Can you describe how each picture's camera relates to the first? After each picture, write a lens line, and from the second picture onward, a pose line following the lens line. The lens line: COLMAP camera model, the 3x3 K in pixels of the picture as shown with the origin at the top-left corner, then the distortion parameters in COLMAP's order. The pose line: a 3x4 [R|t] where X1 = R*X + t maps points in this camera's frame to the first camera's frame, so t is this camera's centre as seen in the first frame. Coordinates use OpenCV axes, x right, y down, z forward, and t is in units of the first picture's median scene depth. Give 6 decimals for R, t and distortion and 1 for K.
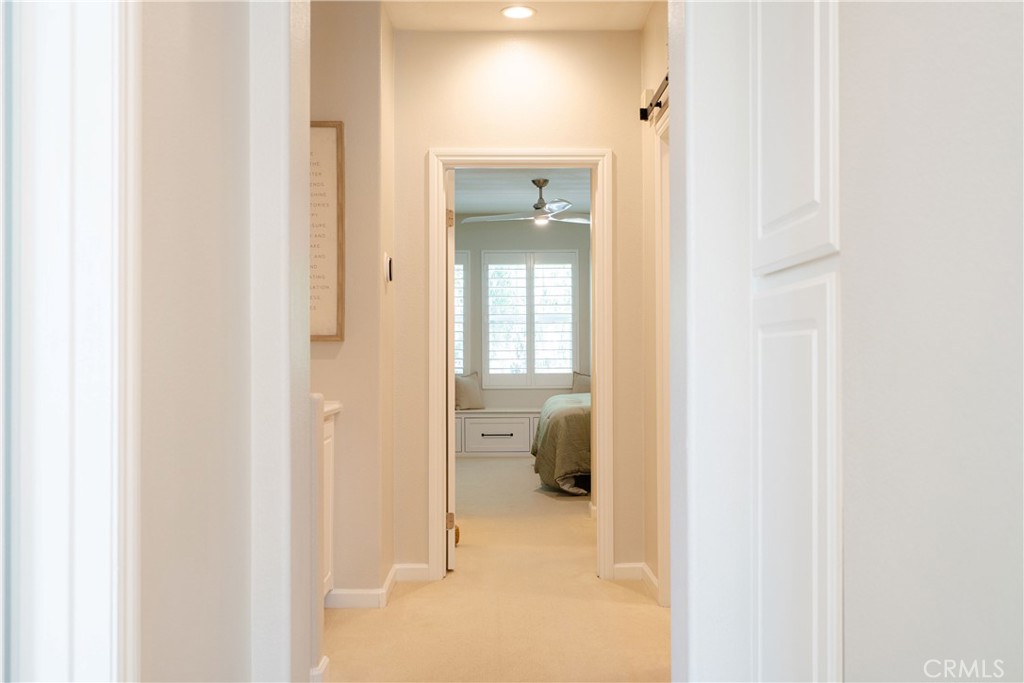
lens RADIAL K [[1013.7, 0, 512.0], [0, 1013.7, 341.5], [0, 0, 1]] dist [0.001980, 0.000314]
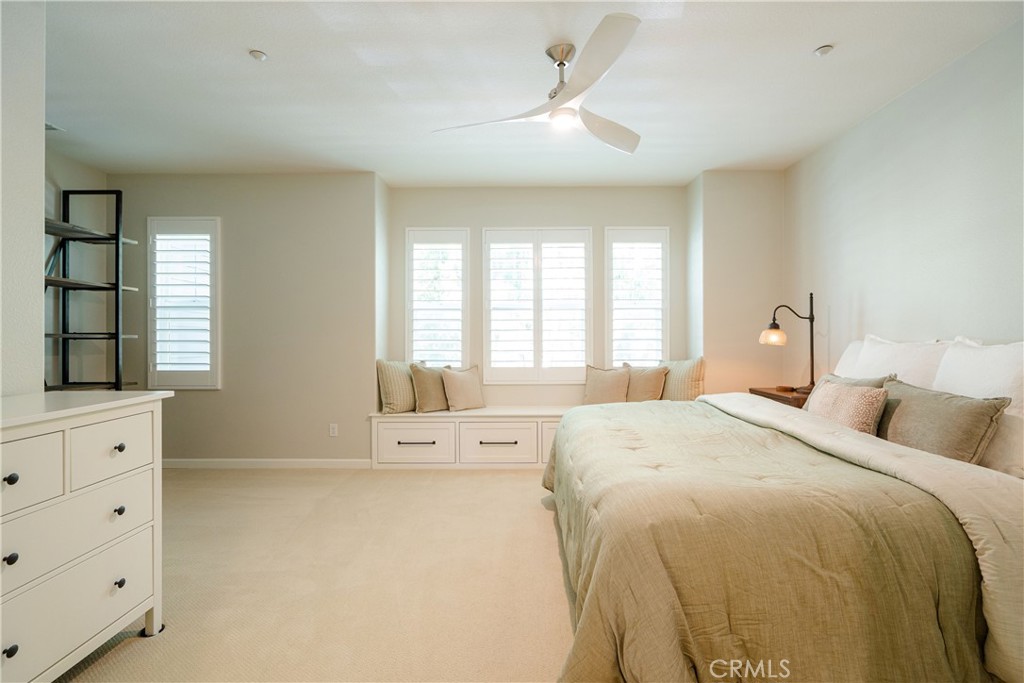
lens RADIAL K [[476.0, 0, 517.3], [0, 476.0, 336.1], [0, 0, 1]] dist [0.001298, 0.000871]
pose [[0.999942, 0.001078, -0.010743, 0.005890], [-0.001082, 0.999999, -0.000415, 0.006034], [0.010743, 0.000426, 0.999942, 0.726160]]
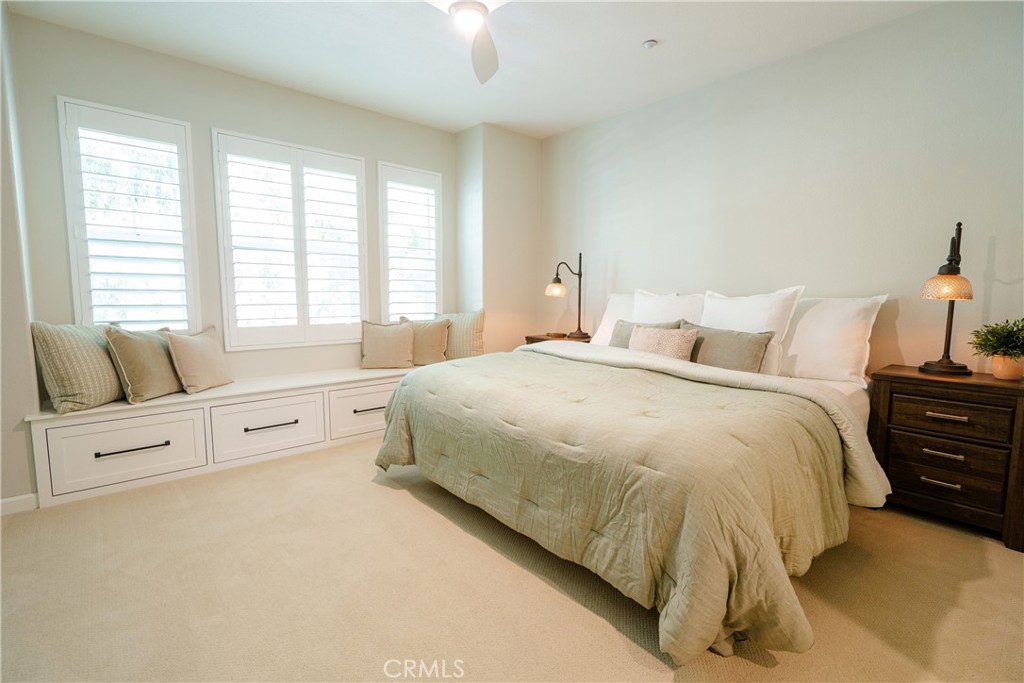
lens RADIAL K [[476.0, 0, 517.3], [0, 476.0, 336.1], [0, 0, 1]] dist [0.001298, 0.000871]
pose [[0.743864, -0.052909, 0.666233, -0.113737], [-0.012287, 0.995610, 0.092785, 0.008309], [-0.668218, -0.077206, 0.739949, 0.810827]]
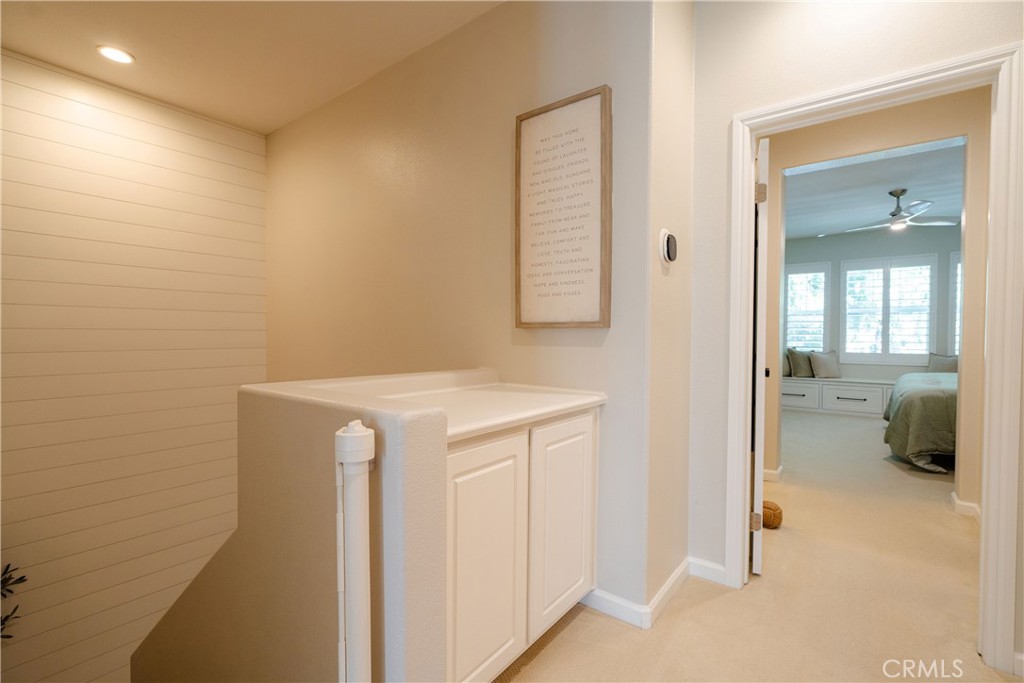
lens RADIAL K [[467.1, 0, 512.0], [0, 467.1, 341.5], [0, 0, 1]] dist [0.000695, 0.000770]
pose [[0.787441, 0.019431, -0.616084, 0.012994], [-0.001484, 0.999560, 0.029628, -0.000240], [0.616388, -0.022416, 0.787123, 0.294570]]
